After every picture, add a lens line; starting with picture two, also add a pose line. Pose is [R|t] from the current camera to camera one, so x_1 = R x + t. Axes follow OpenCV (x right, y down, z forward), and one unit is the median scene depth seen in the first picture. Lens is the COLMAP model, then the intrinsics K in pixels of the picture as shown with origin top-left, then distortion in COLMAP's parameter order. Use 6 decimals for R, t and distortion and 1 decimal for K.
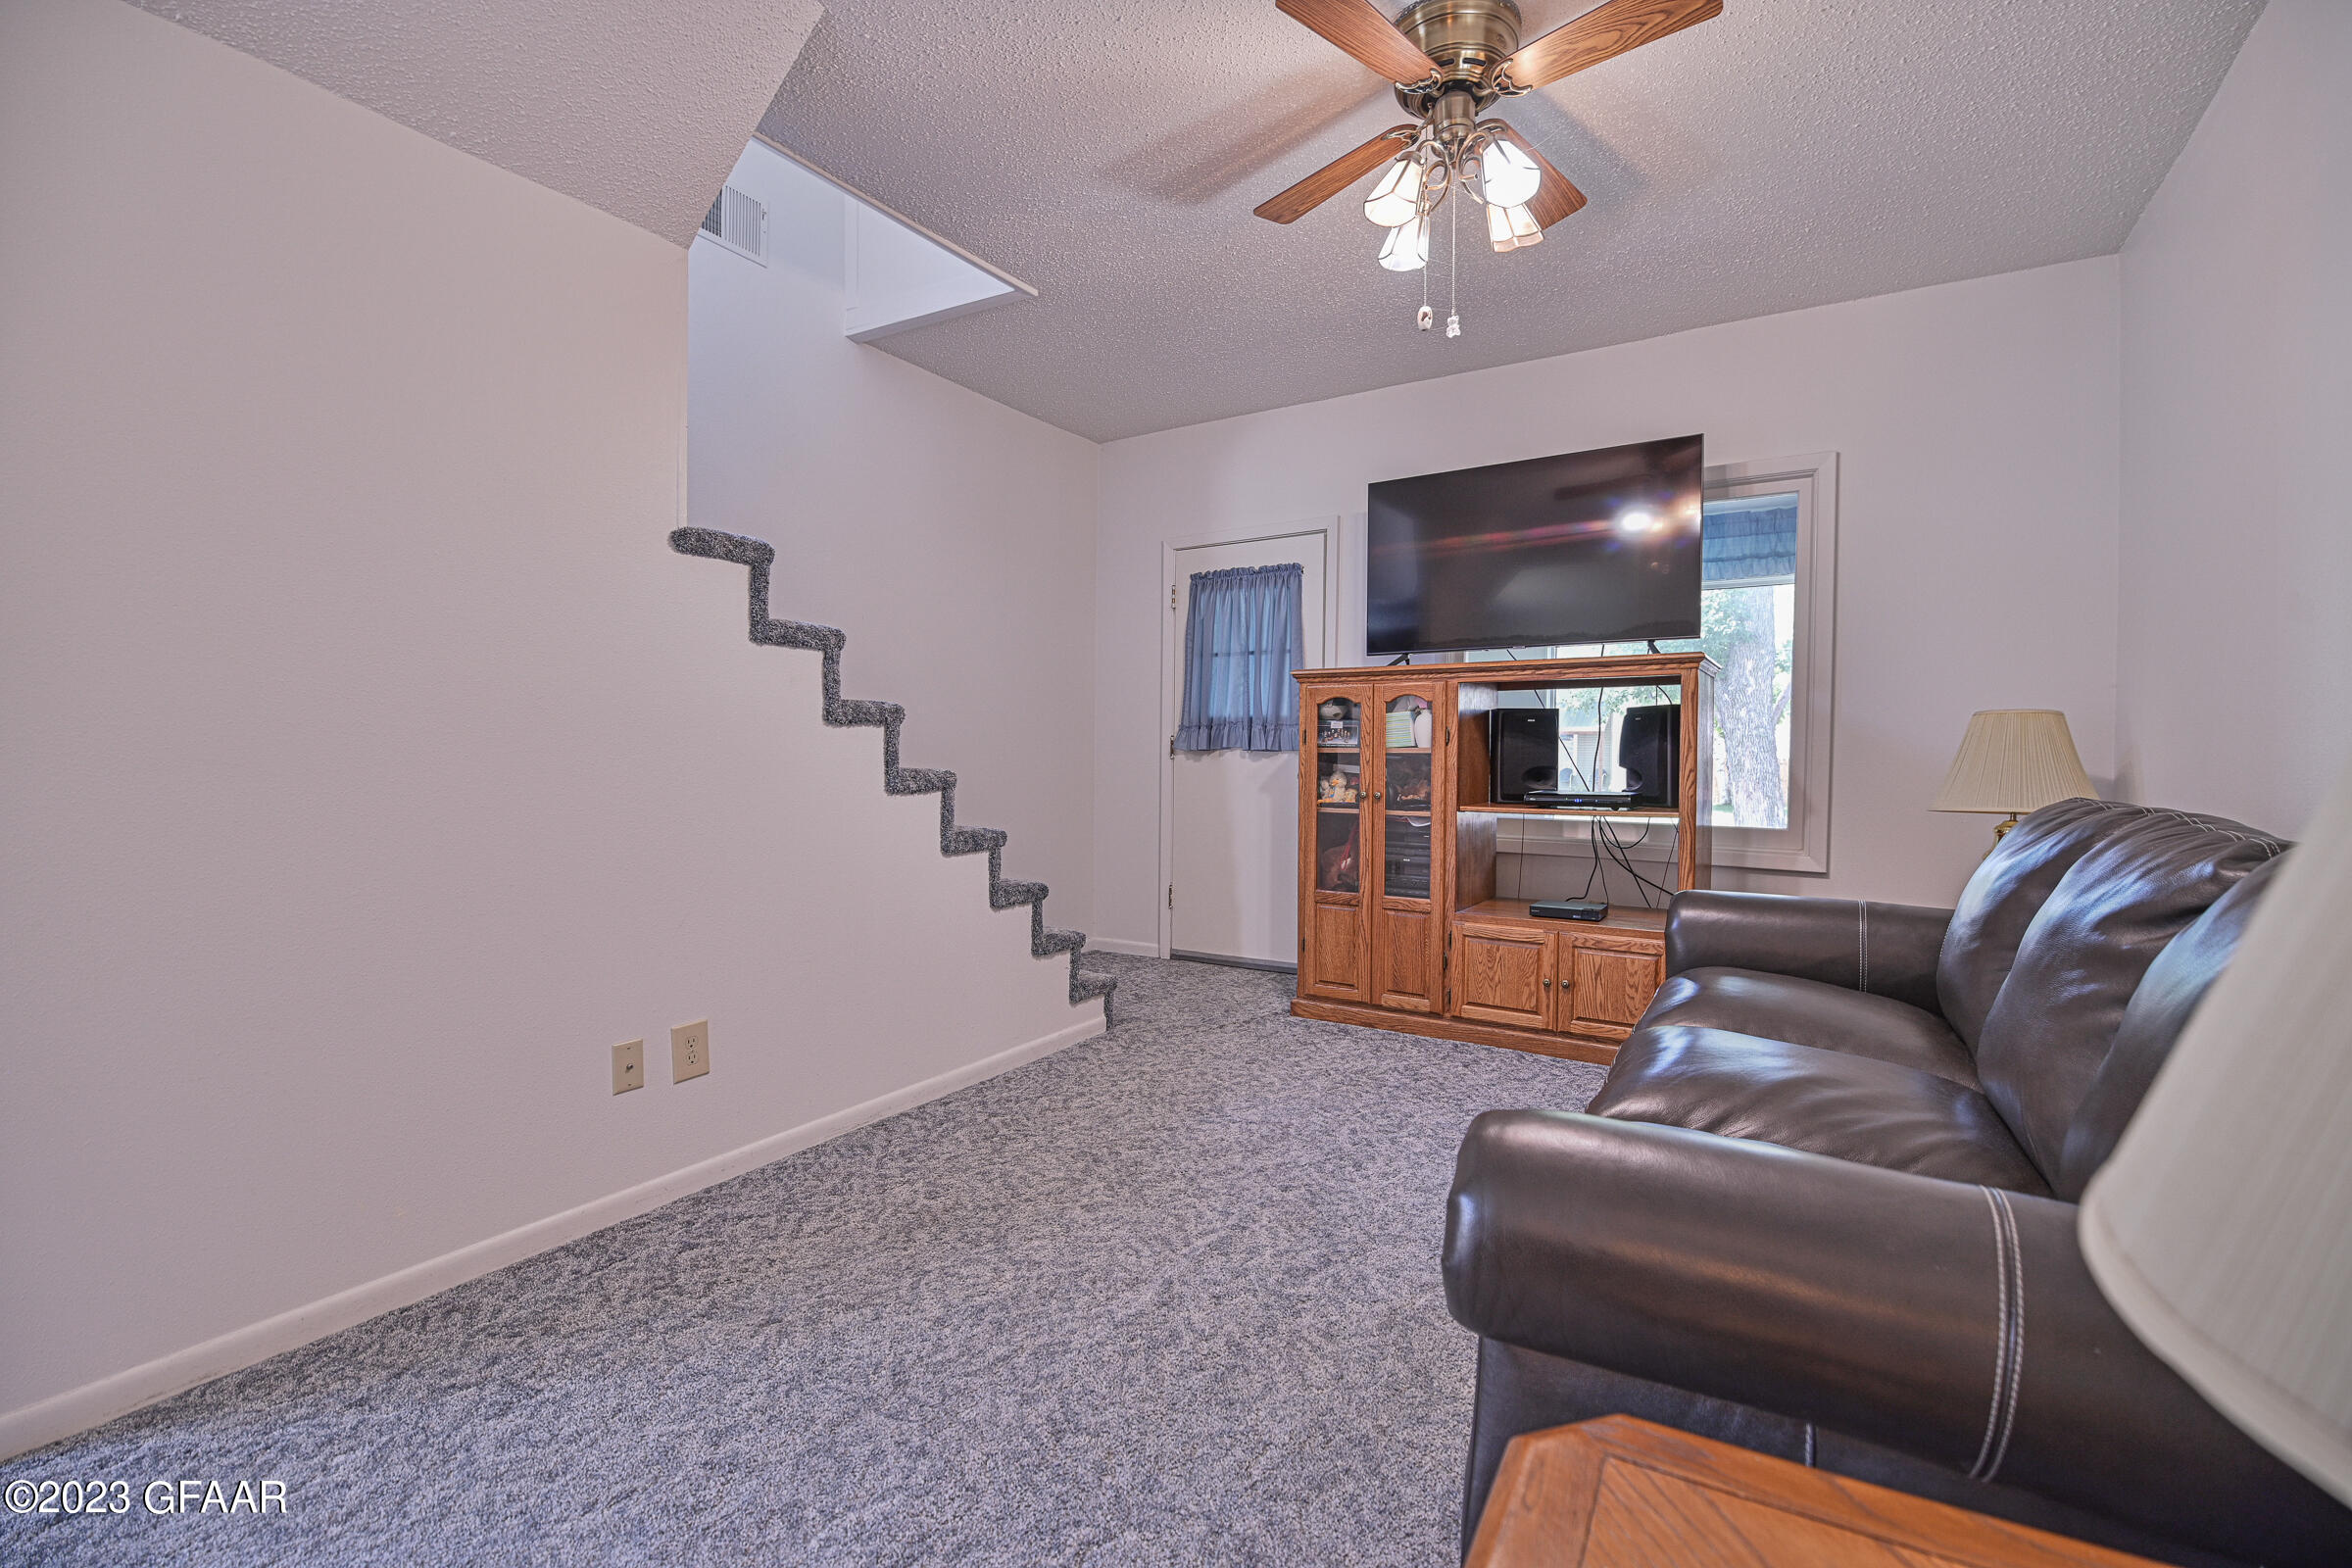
lens RADIAL K [[1014.4, 0, 1157.5], [0, 1014.4, 783.0], [0, 0, 1]] dist [-0.011525, -0.000407]
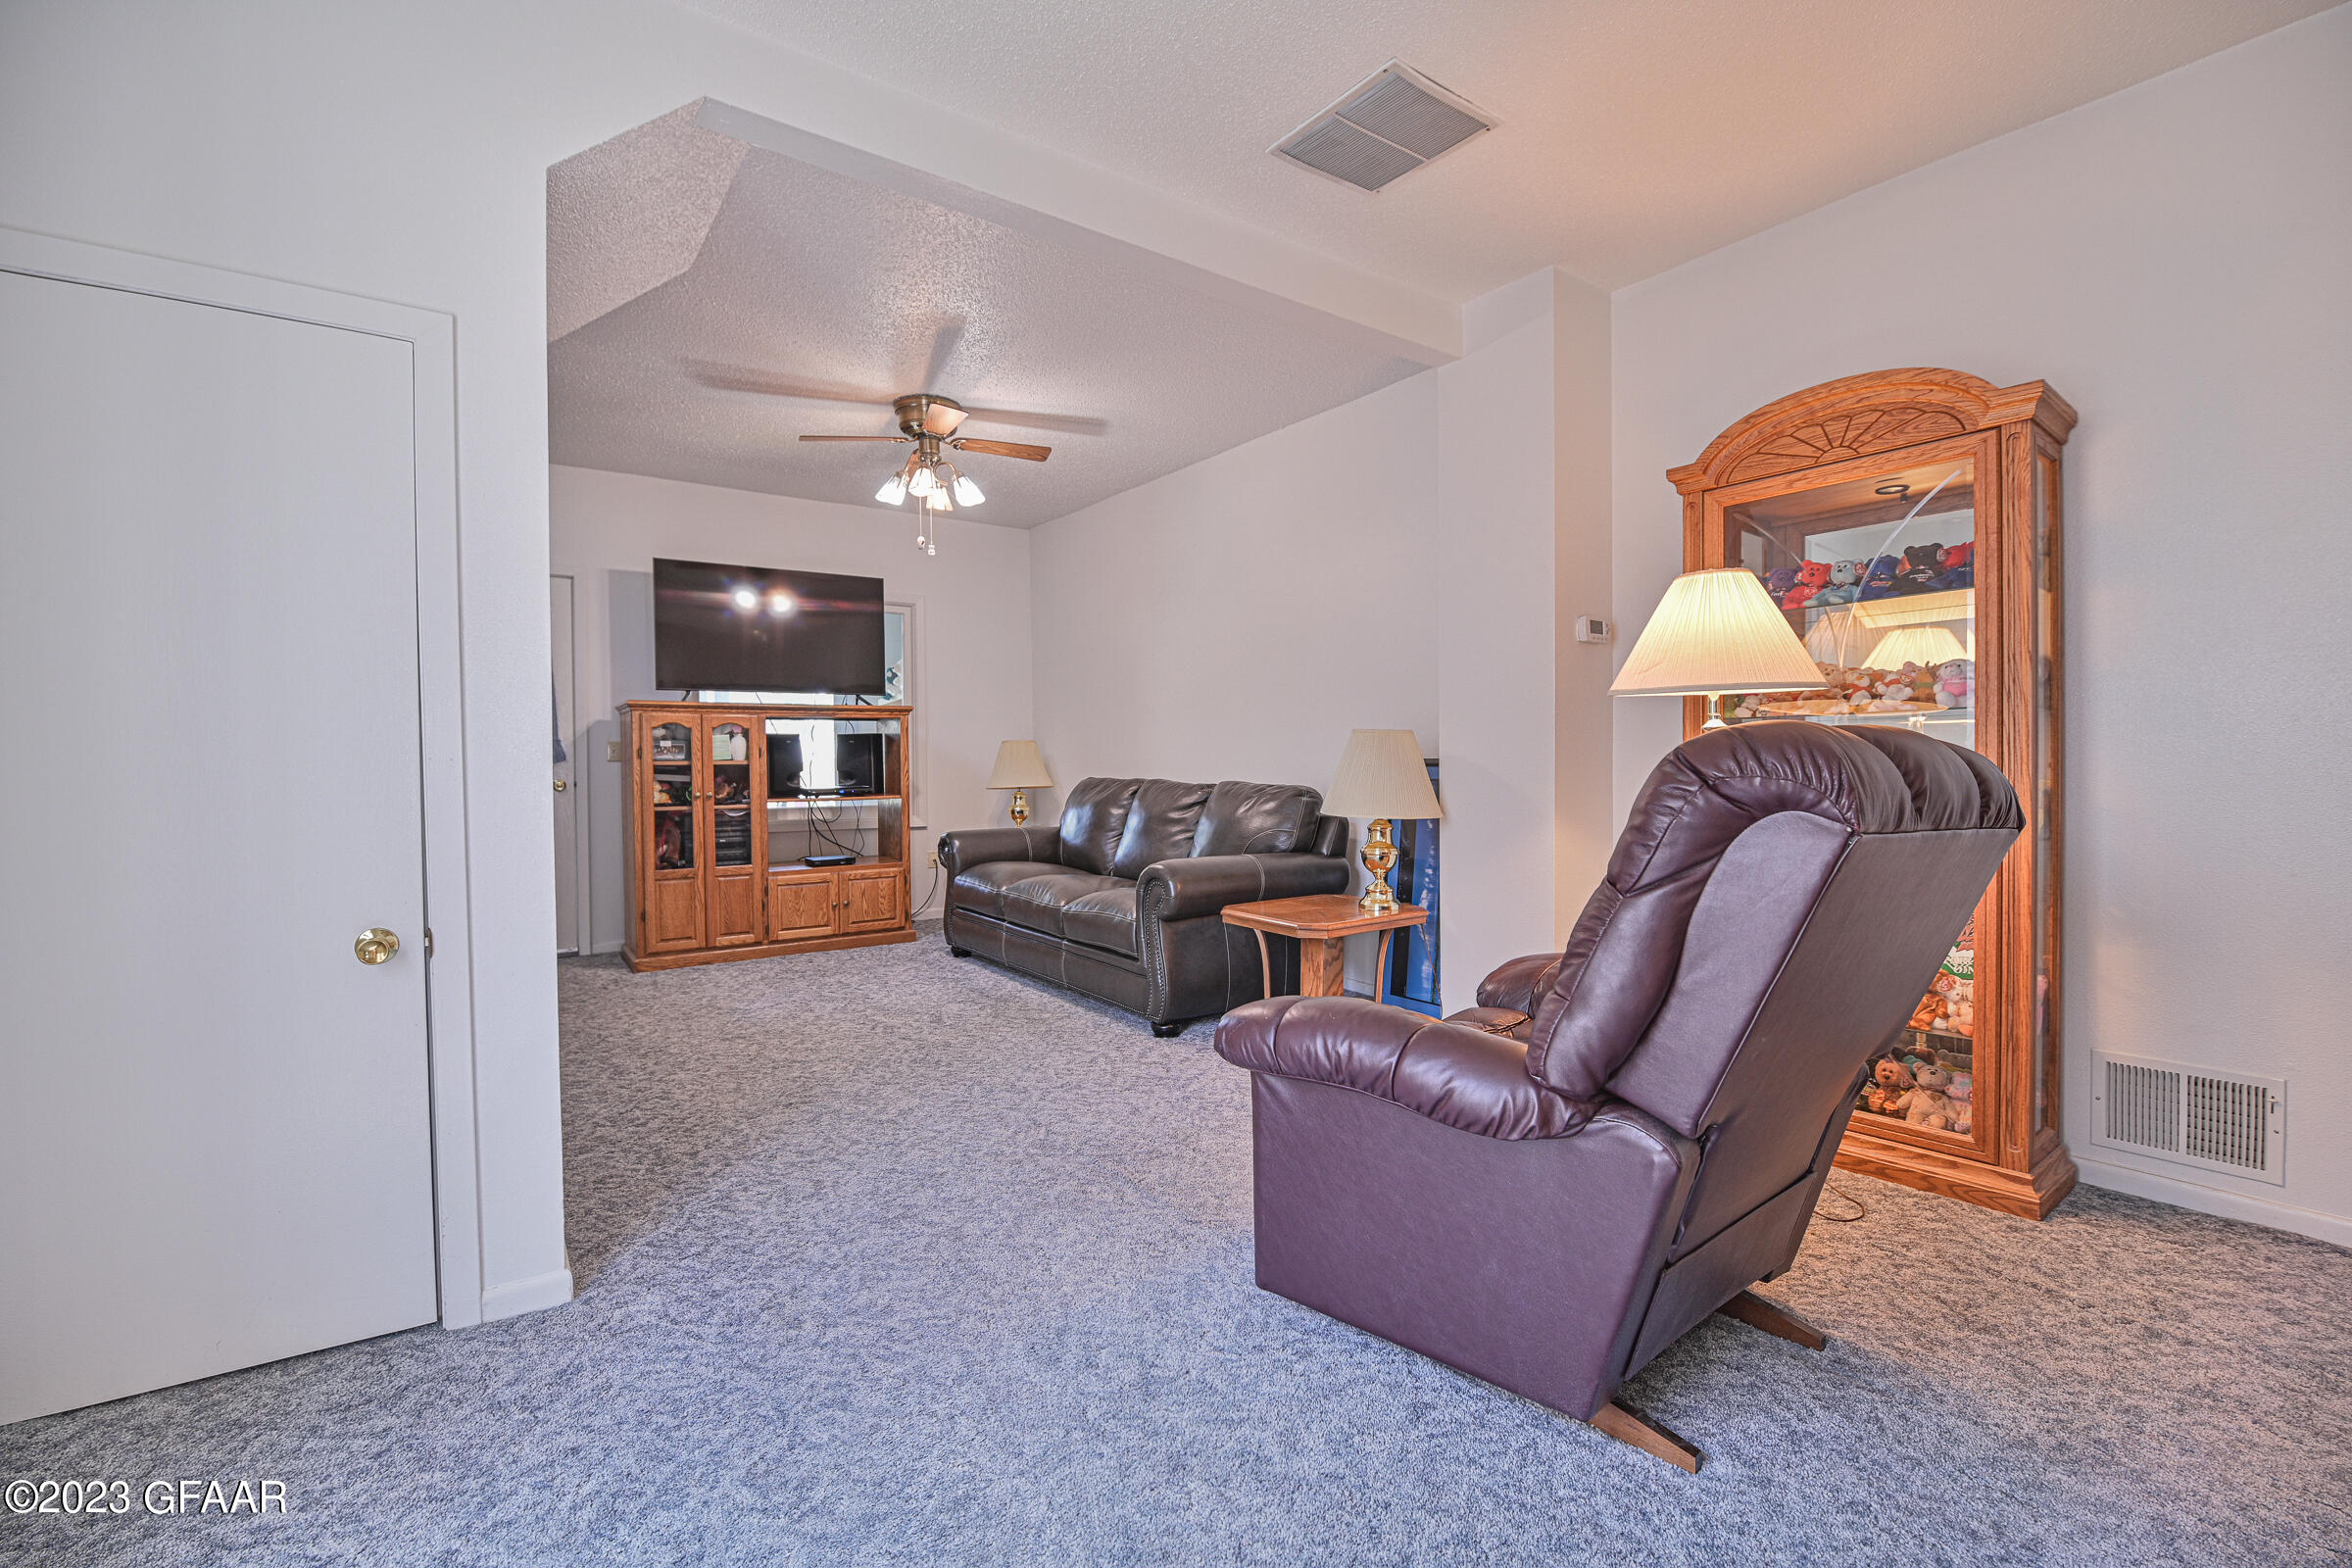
lens RADIAL K [[1014.4, 0, 1157.5], [0, 1014.4, 783.0], [0, 0, 1]] dist [-0.011525, -0.000407]
pose [[0.411152, -0.029760, 0.911081, -0.804638], [0.038645, 0.999137, 0.015197, -0.001721], [-0.910747, 0.028961, 0.411948, -0.130968]]
